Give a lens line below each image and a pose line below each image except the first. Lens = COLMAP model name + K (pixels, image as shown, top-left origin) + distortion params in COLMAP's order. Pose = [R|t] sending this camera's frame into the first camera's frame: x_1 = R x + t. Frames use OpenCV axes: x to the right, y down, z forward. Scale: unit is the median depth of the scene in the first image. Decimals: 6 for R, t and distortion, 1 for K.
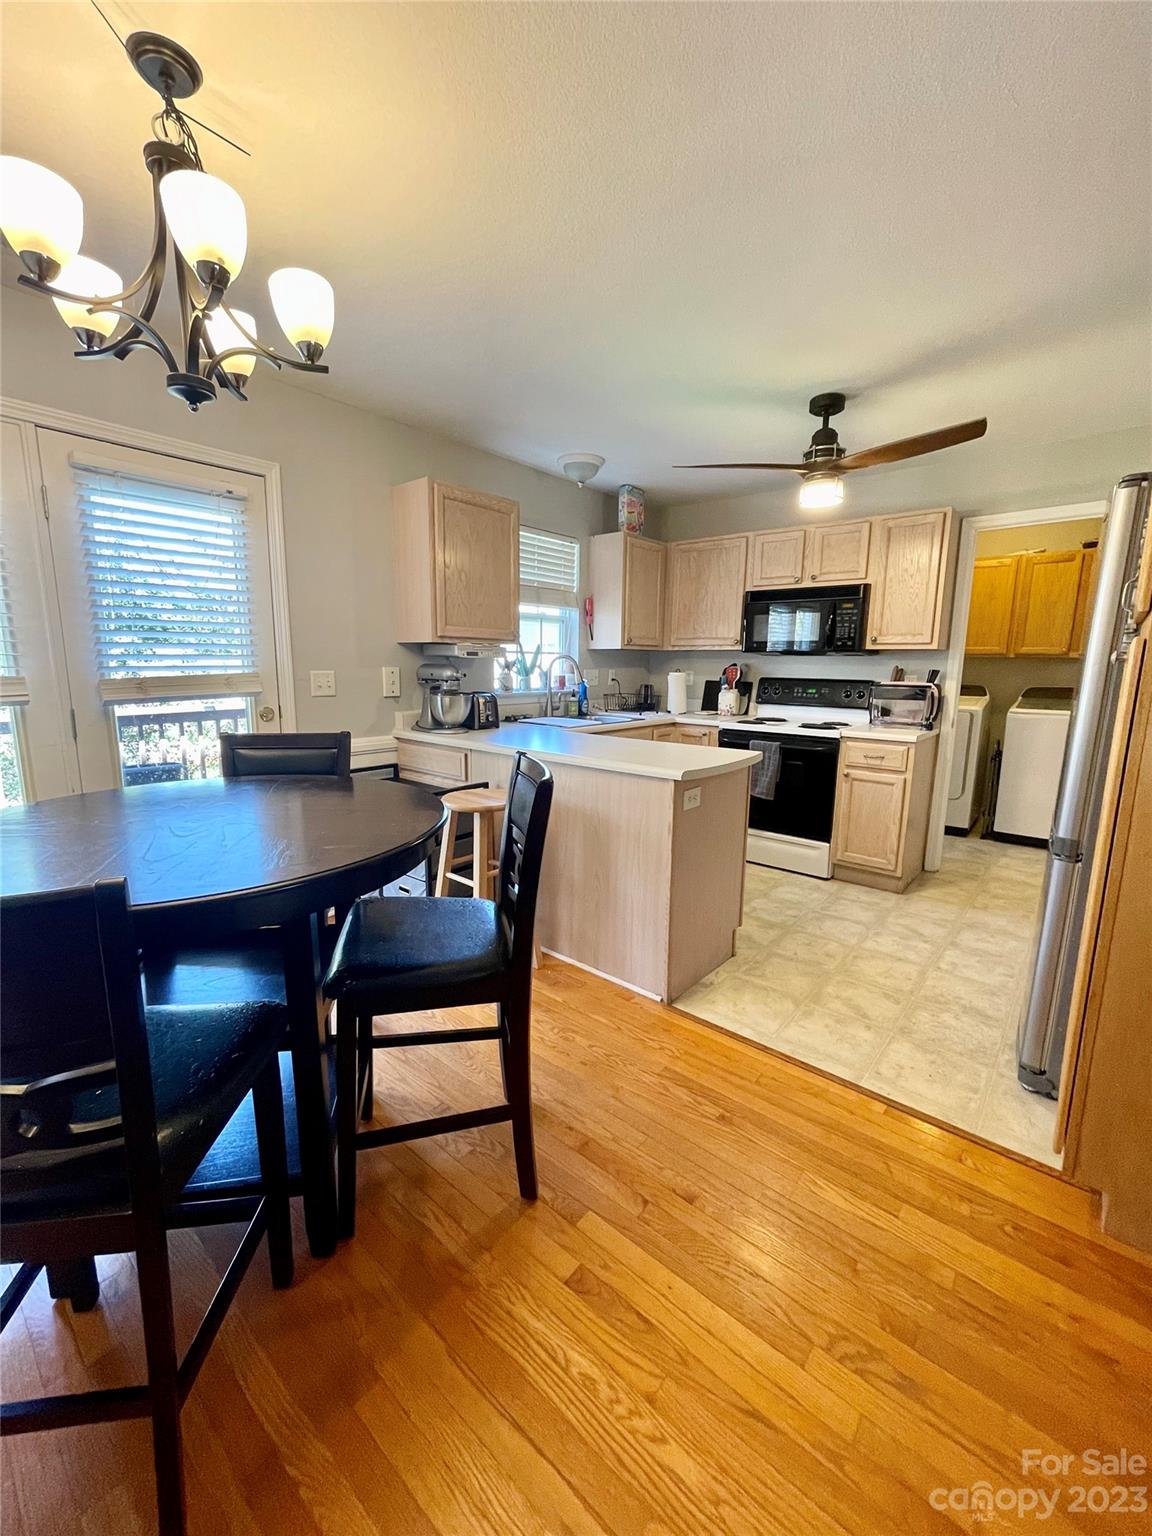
lens RADIAL K [[612.5, 0, 565.7], [0, 612.5, 772.4], [0, 0, 1]] dist [0.000891, -0.000099]
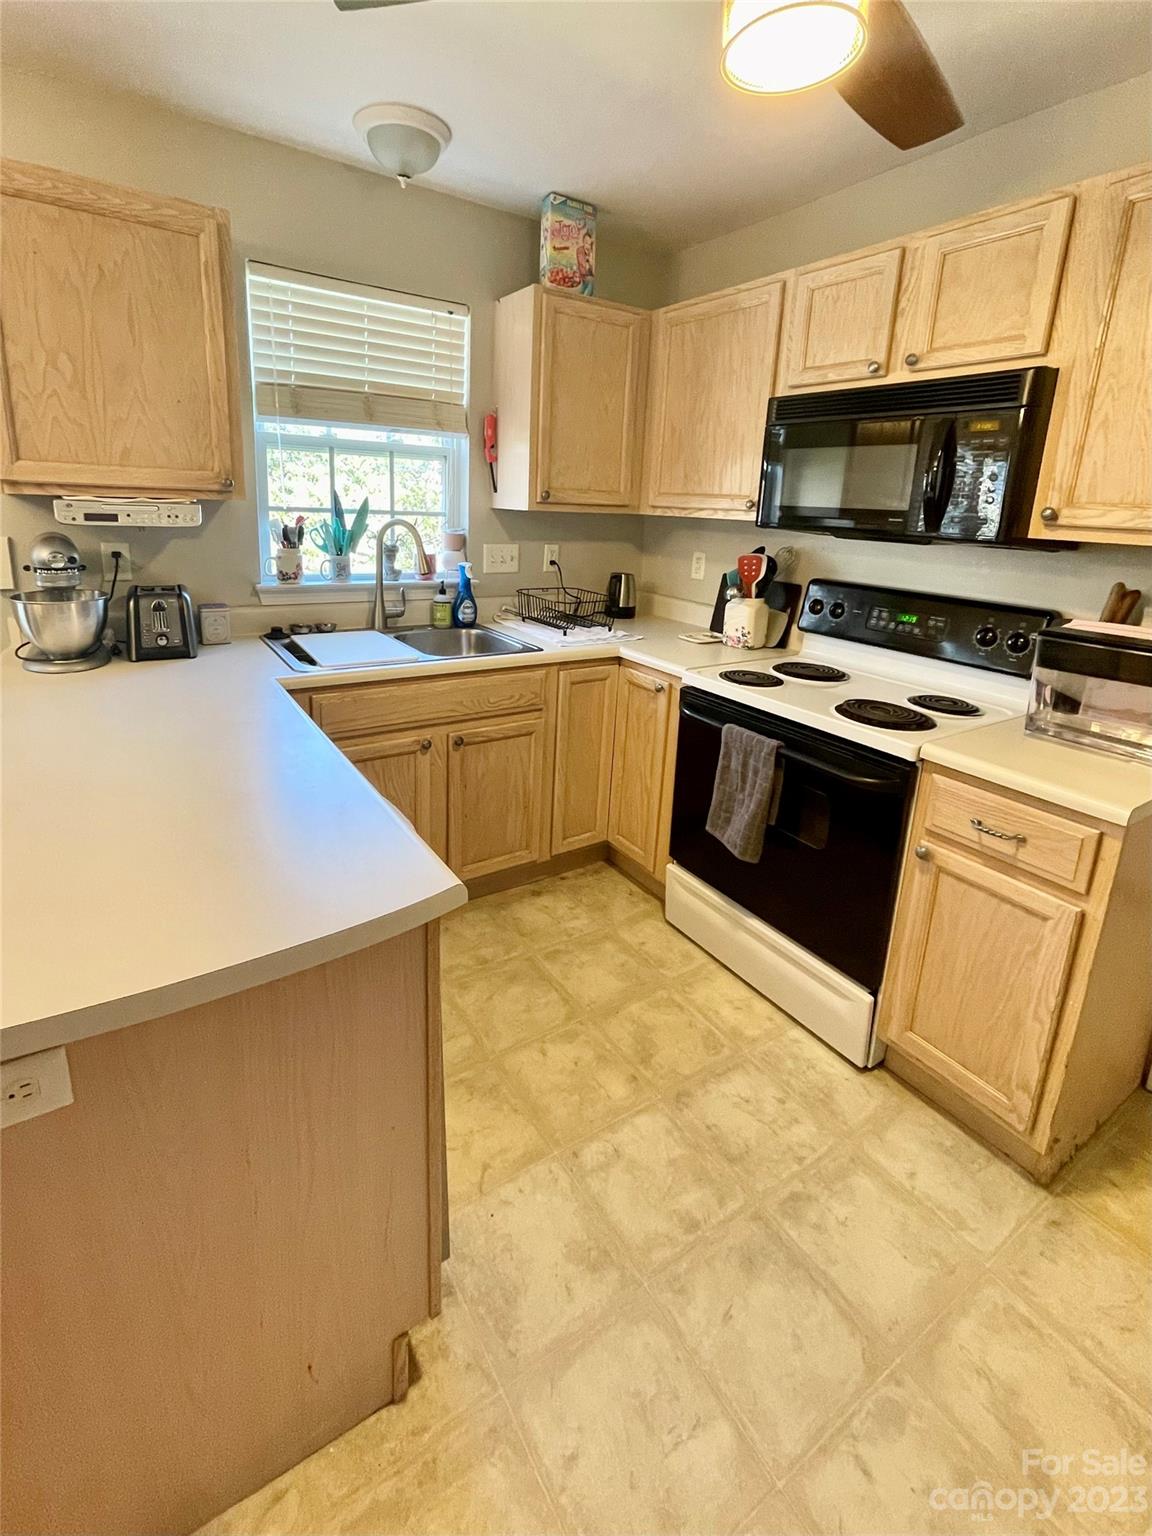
lens RADIAL K [[681.5, 0, 537.0], [0, 681.5, 655.6], [0, 0, 1]] dist [-0.009409, -0.000052]
pose [[0.956436, 0.094039, -0.276380, 0.295600], [-0.083860, 0.995299, 0.048446, -0.112928], [0.279637, -0.023158, 0.959826, 0.460048]]
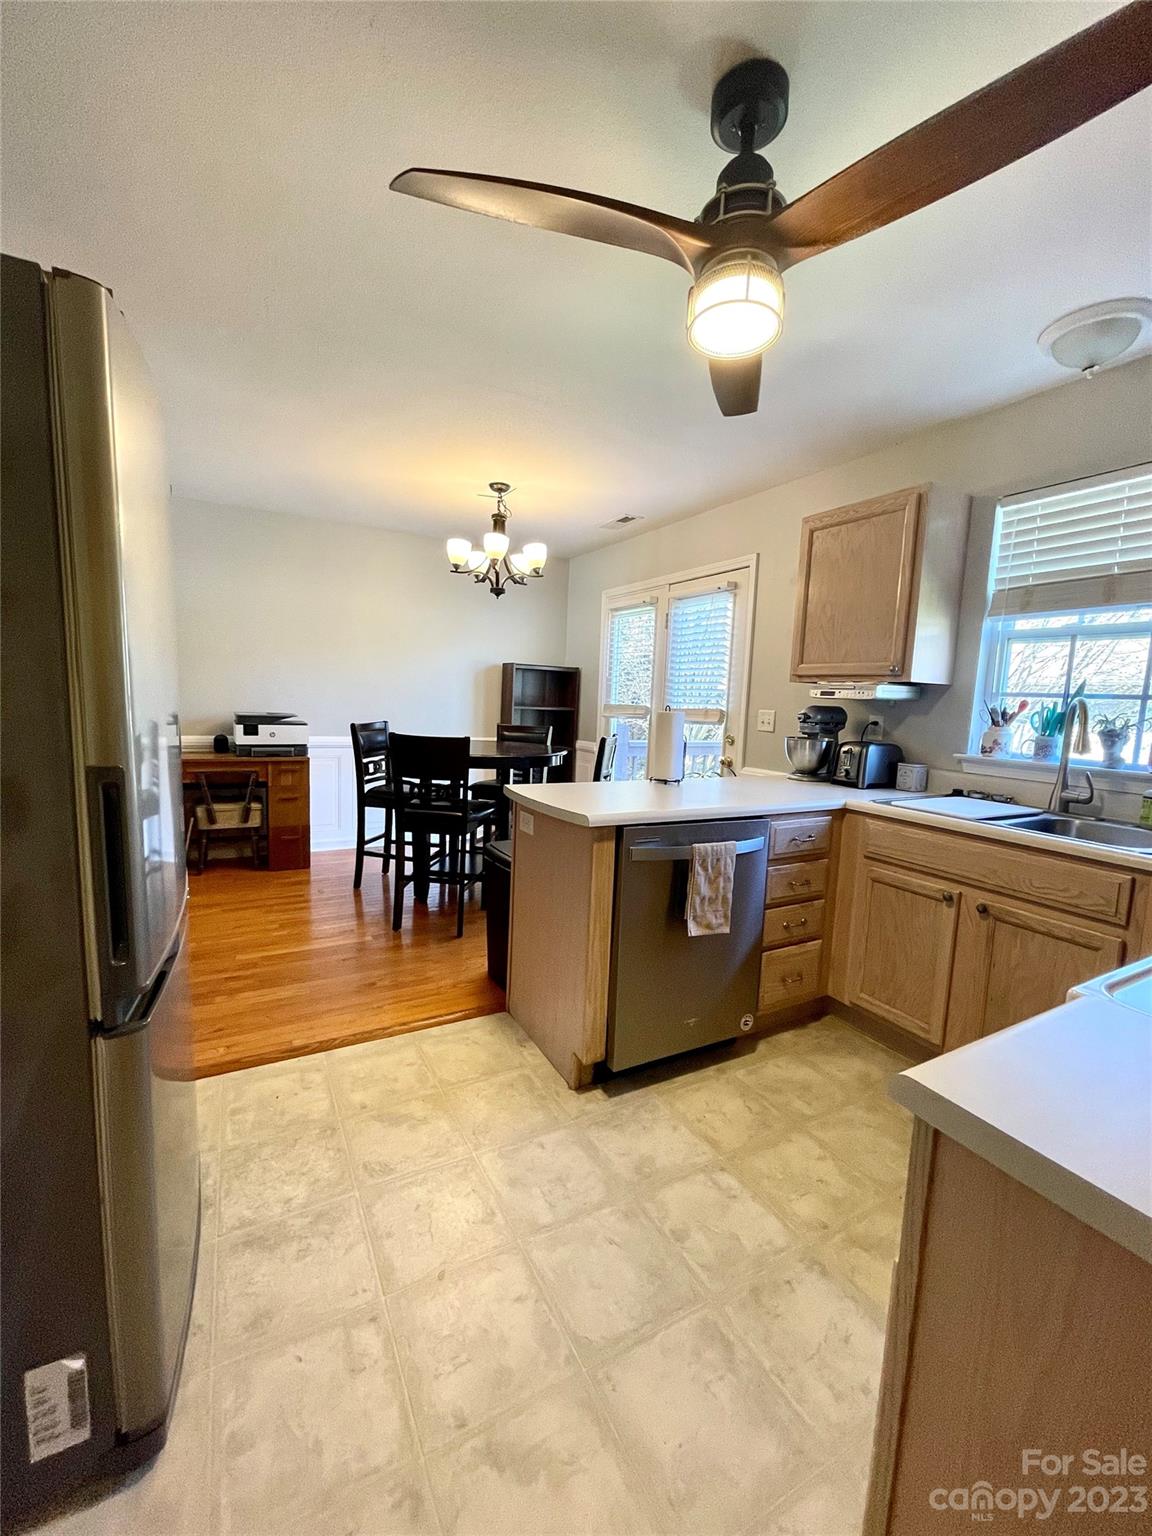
lens RADIAL K [[612.5, 0, 565.7], [0, 612.5, 772.4], [0, 0, 1]] dist [0.000891, -0.000099]
pose [[-0.342990, 0.089591, -0.935057, 0.647937], [-0.216197, 0.961188, 0.171398, -0.127901], [0.914121, 0.260944, -0.310309, 0.790741]]
